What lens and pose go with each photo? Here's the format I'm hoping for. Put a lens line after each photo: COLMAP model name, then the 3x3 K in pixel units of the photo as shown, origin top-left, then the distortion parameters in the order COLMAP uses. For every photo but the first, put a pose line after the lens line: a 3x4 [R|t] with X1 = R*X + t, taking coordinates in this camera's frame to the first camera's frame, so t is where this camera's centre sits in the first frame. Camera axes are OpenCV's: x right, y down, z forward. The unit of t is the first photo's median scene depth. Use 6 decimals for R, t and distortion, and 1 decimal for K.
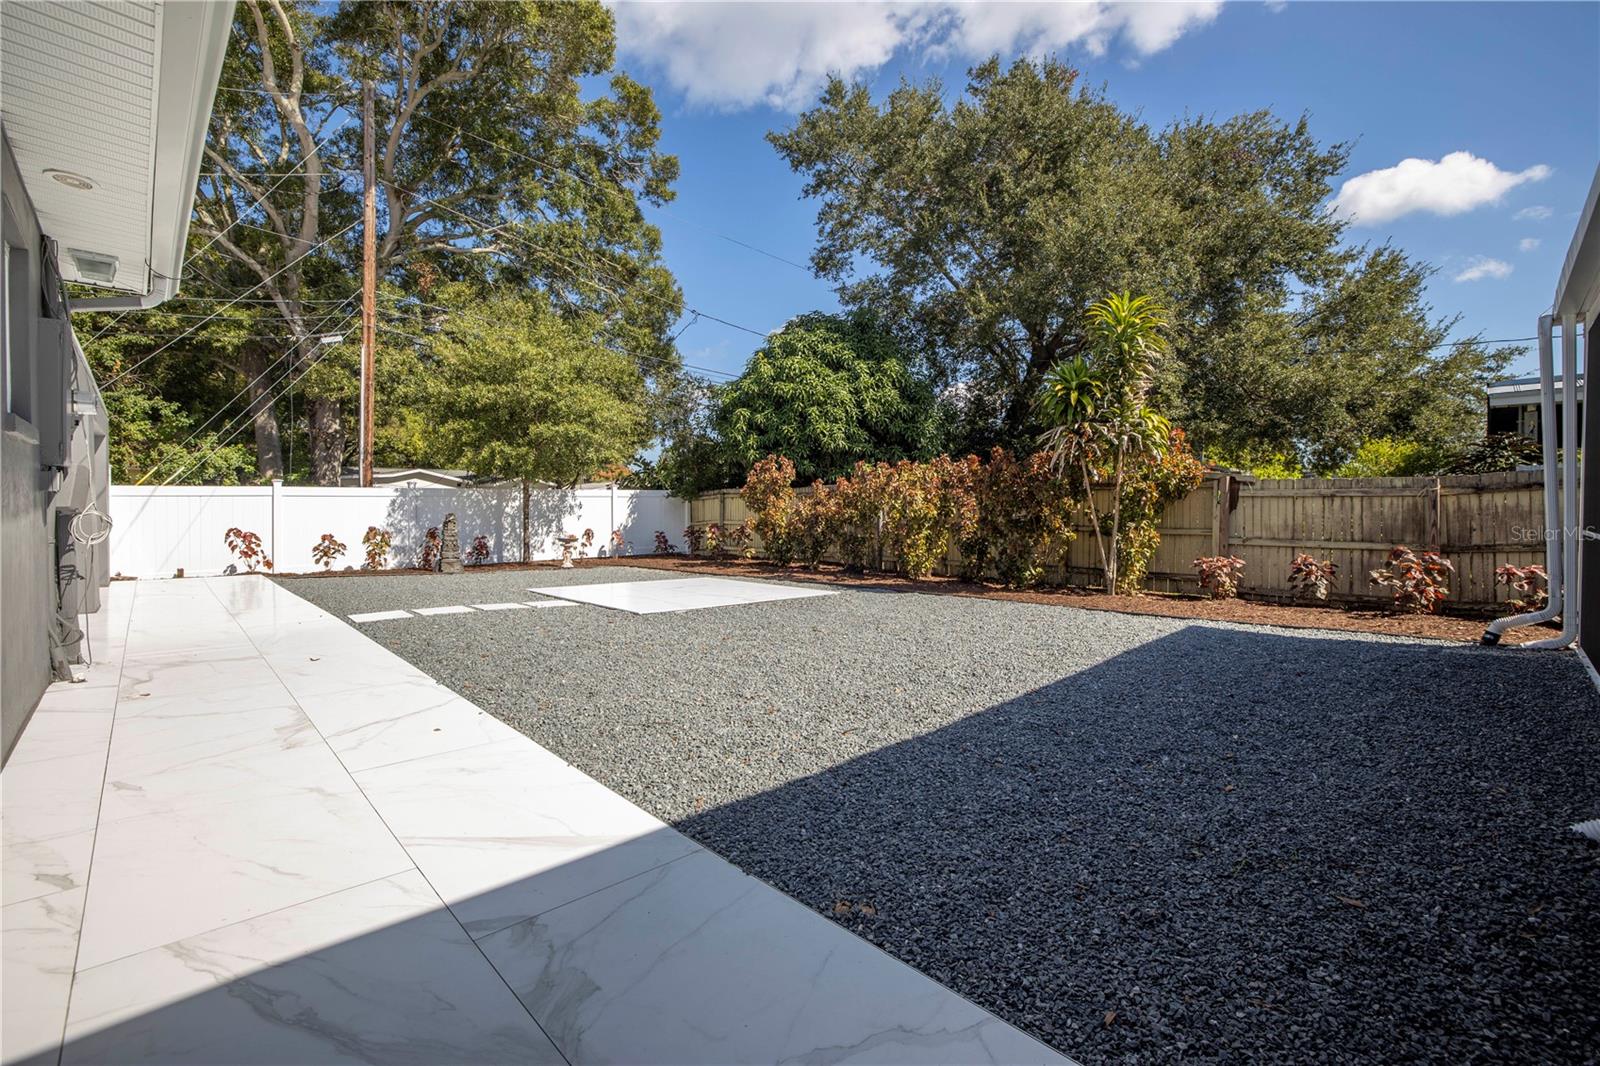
lens RADIAL K [[687.8, 0, 805.0], [0, 687.8, 513.6], [0, 0, 1]] dist [-0.043979, 0.011338]
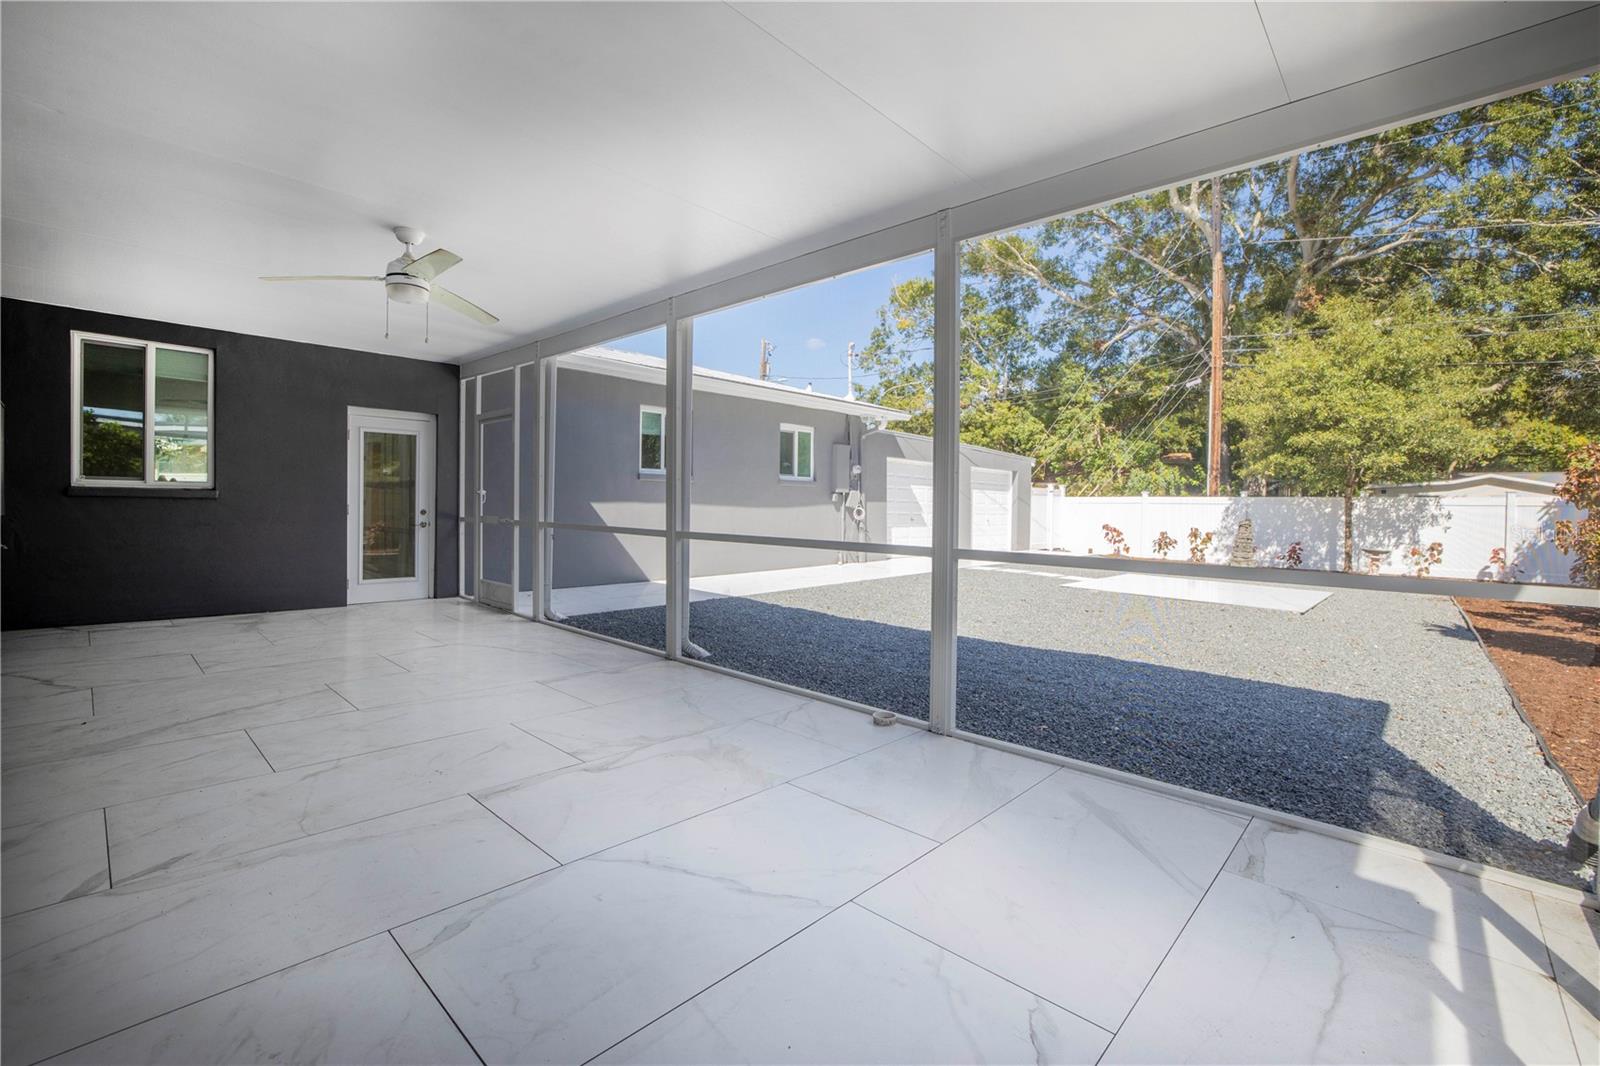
lens RADIAL K [[687.8, 0, 805.0], [0, 687.8, 513.6], [0, 0, 1]] dist [-0.043979, 0.011338]
pose [[0.038141, 0.013779, -0.999177, 0.515073], [-0.028257, 0.999520, 0.012705, -0.002403], [0.998873, 0.027750, 0.038512, 0.185203]]
